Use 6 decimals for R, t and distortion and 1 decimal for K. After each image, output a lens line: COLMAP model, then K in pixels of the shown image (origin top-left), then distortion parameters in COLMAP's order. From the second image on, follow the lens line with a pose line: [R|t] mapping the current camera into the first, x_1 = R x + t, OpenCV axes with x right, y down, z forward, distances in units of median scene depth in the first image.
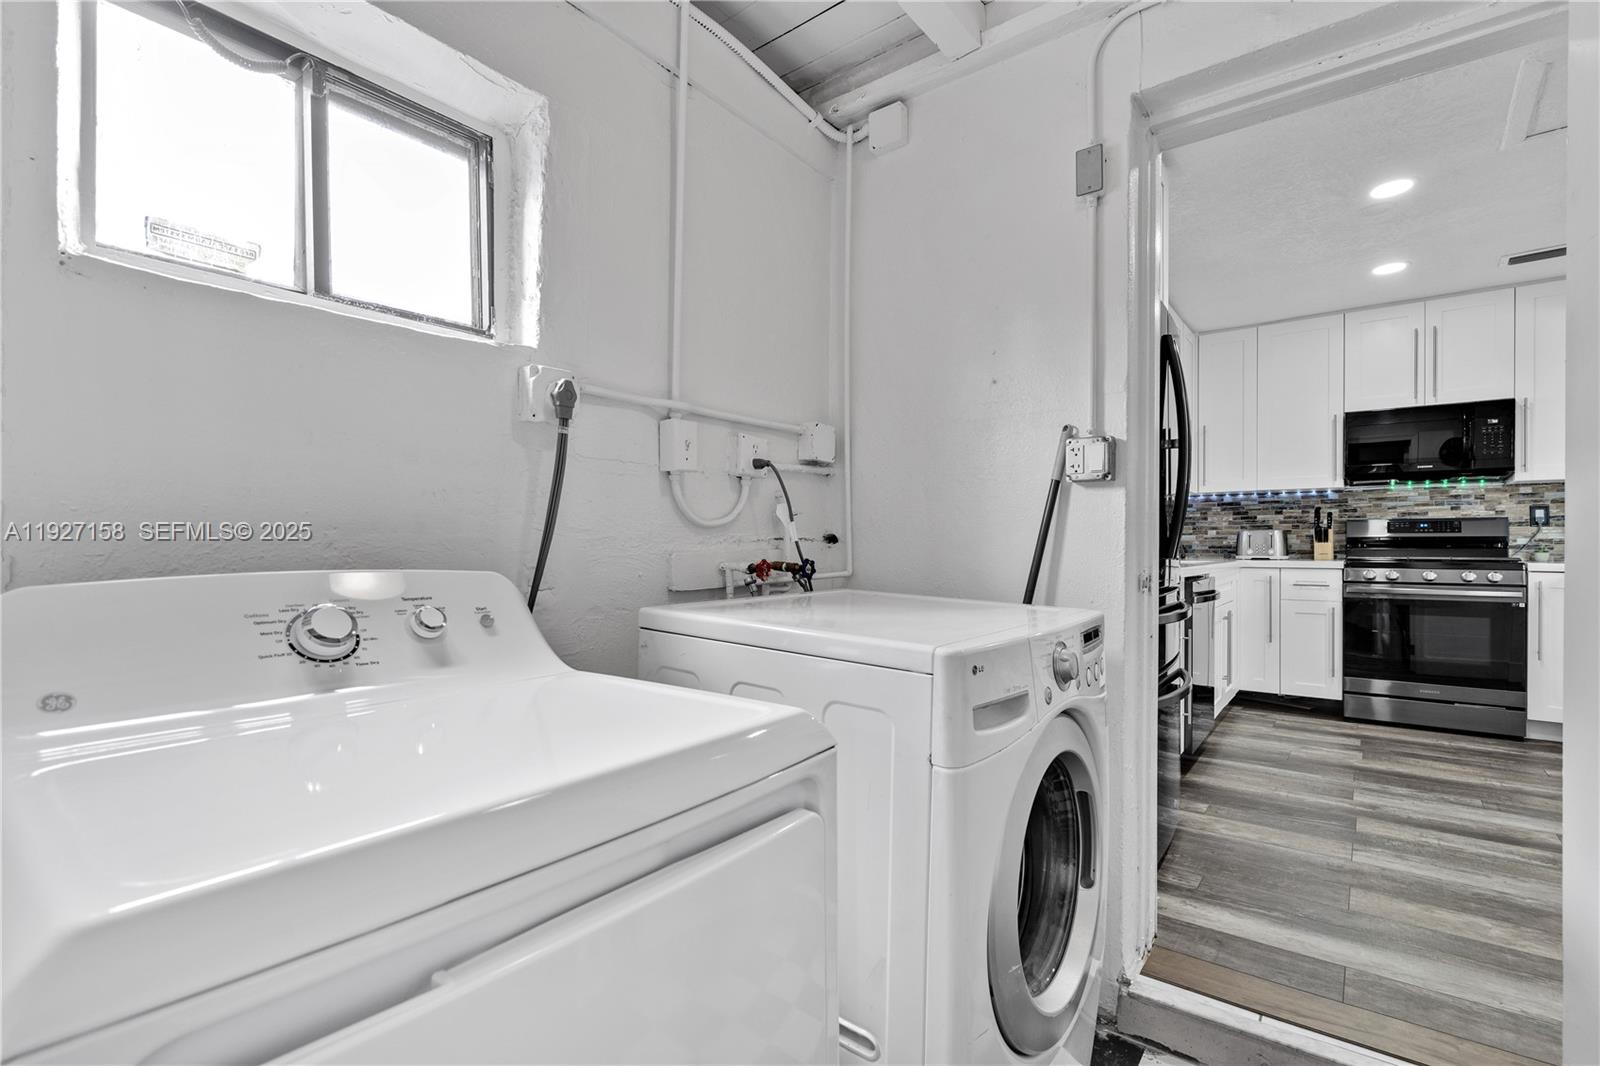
lens RADIAL K [[735.9, 0, 807.7], [0, 735.9, 547.4], [0, 0, 1]] dist [-0.003815, 0.001042]
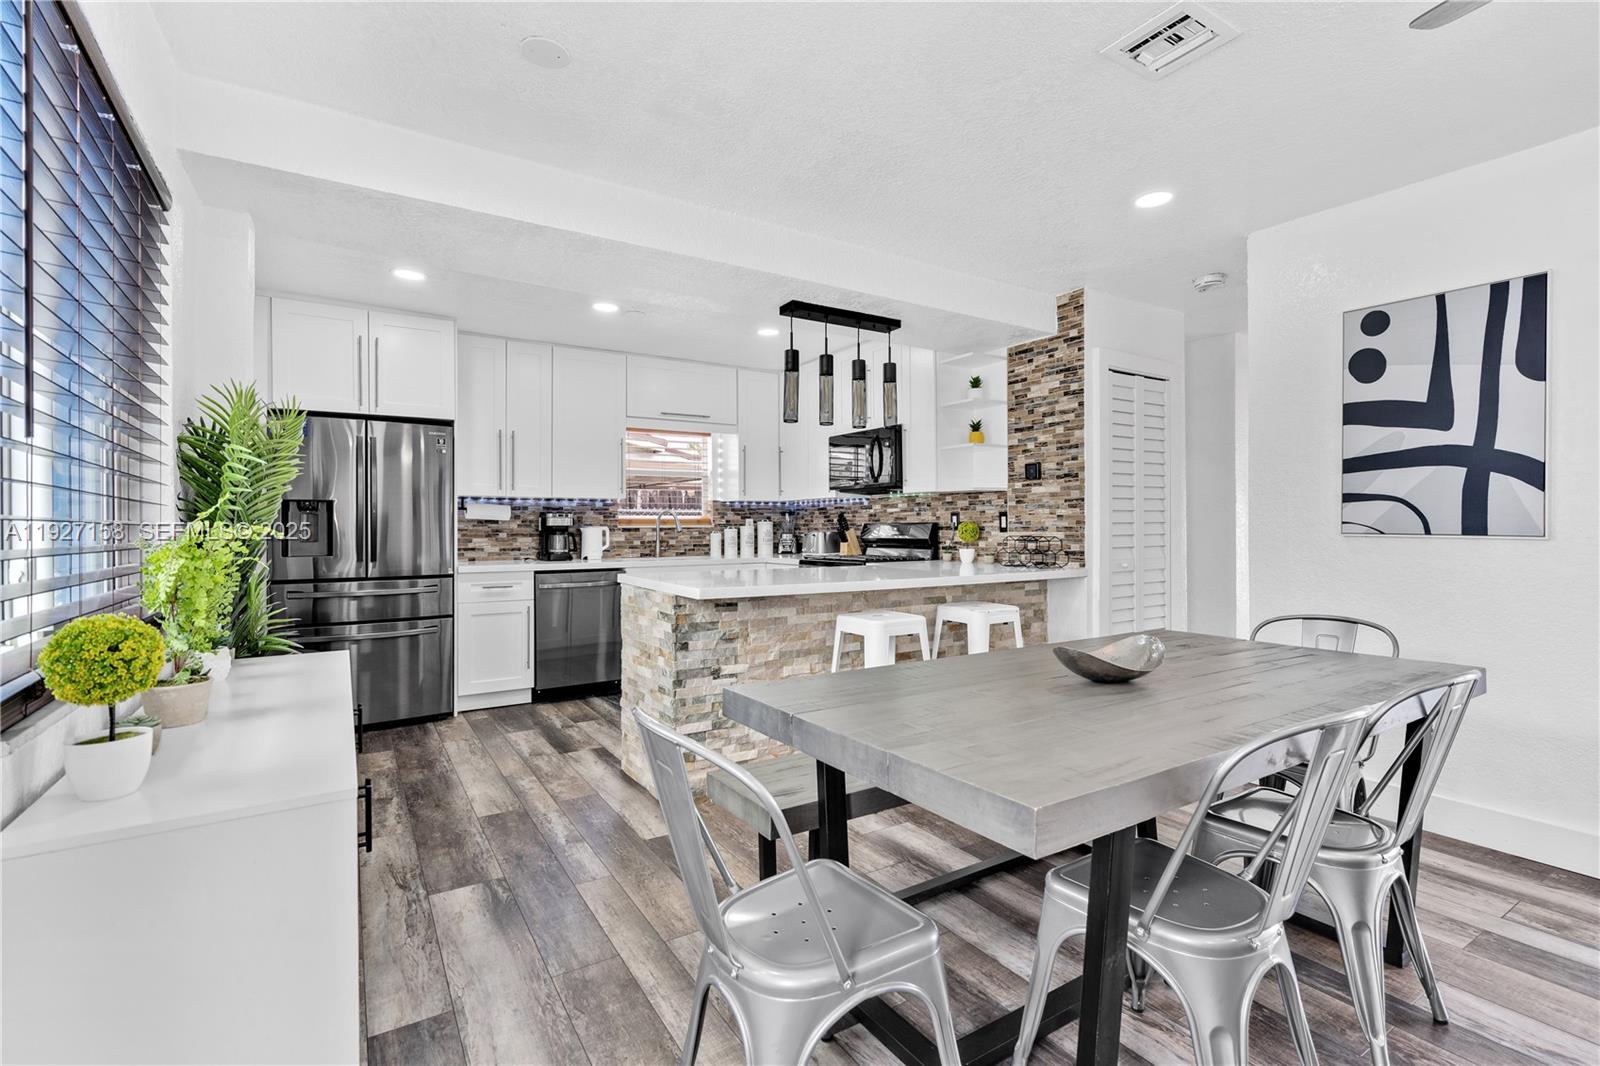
lens RADIAL K [[735.9, 0, 804.8], [0, 735.9, 522.9], [0, 0, 1]] dist [-0.003815, 0.001042]
pose [[0.937837, -0.007614, -0.346993, 1.115953], [0.005007, 0.999952, -0.008408, -0.030470], [0.347040, 0.006148, 0.937830, -0.155238]]
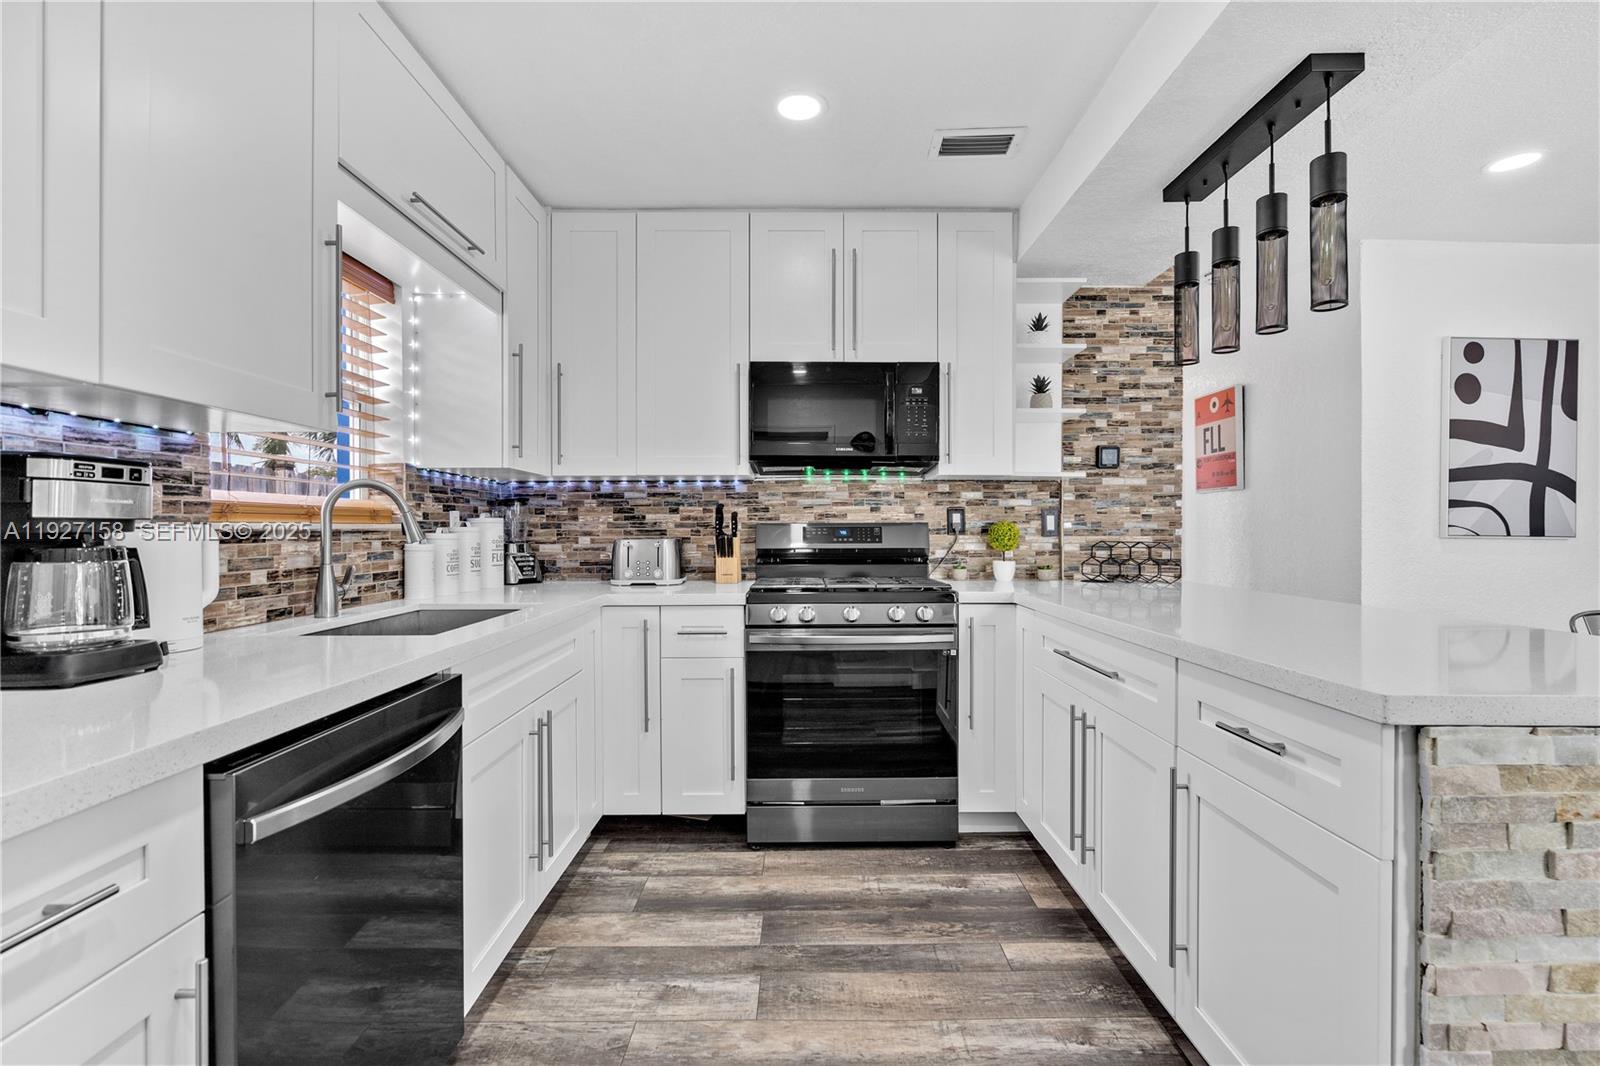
lens RADIAL K [[735.9, 0, 804.4], [0, 735.9, 530.5], [0, 0, 1]] dist [-0.003815, 0.001042]
pose [[0.792561, -0.004211, 0.609778, 0.369732], [0.004650, 0.999989, 0.000861, -0.032920], [-0.609775, 0.002153, 0.792571, 0.451736]]
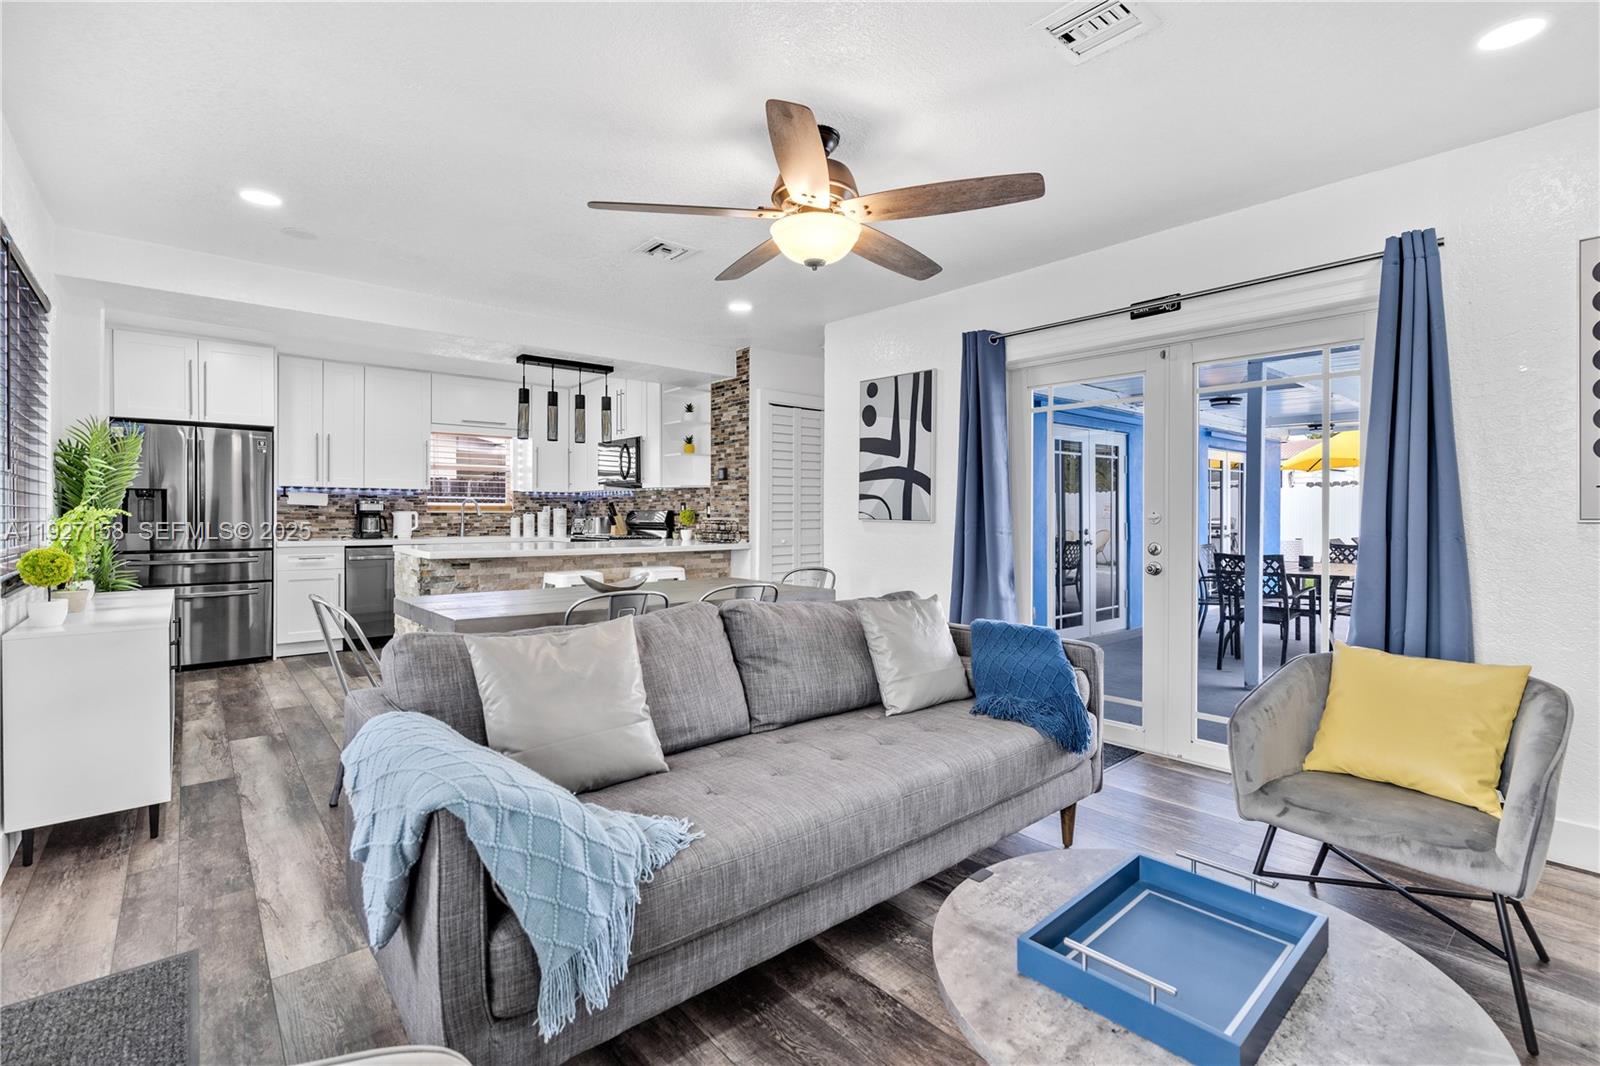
lens RADIAL K [[735.9, 0, 807.4], [0, 735.9, 516.4], [0, 0, 1]] dist [-0.003815, 0.001042]
pose [[0.976855, 0.001591, -0.213898, 1.501139], [-0.001508, 0.999999, 0.000553, -0.028223], [0.213898, -0.000218, 0.976856, -0.430554]]
